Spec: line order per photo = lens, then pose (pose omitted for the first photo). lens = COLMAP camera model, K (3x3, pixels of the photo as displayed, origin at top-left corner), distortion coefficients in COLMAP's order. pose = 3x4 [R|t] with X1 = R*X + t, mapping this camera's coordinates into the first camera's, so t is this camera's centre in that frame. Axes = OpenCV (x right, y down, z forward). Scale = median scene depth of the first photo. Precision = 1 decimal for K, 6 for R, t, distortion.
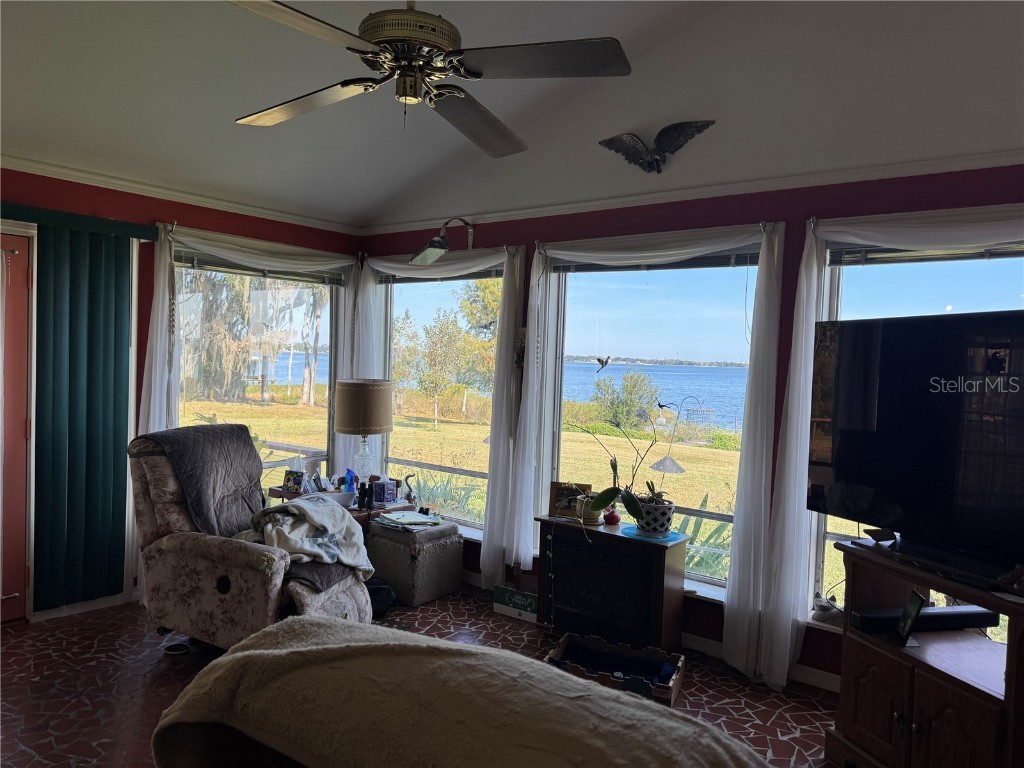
lens RADIAL K [[709.7, 0, 512.0], [0, 709.7, 383.9], [0, 0, 1]] dist [0.058195, -0.064526]
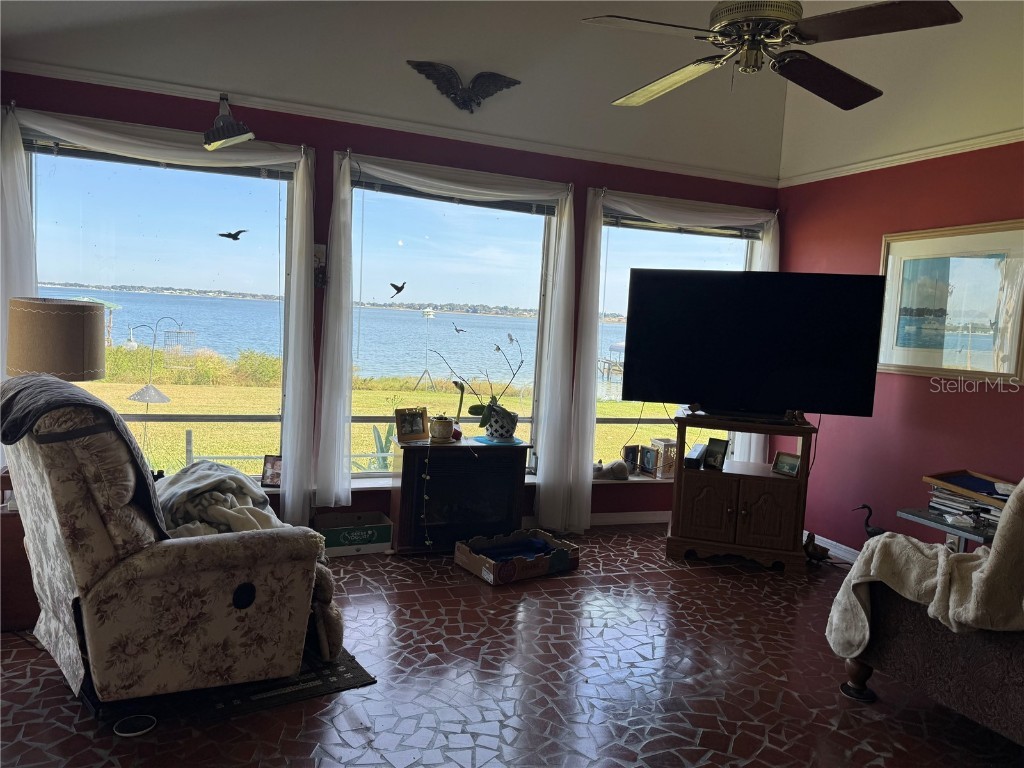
lens RADIAL K [[709.7, 0, 511.2], [0, 709.7, 383.7], [0, 0, 1]] dist [0.058195, -0.064526]
pose [[0.532127, -0.085686, 0.842318, -0.815812], [-0.012350, 0.993974, 0.108916, -0.008595], [-0.846575, -0.068359, 0.527862, 0.404778]]
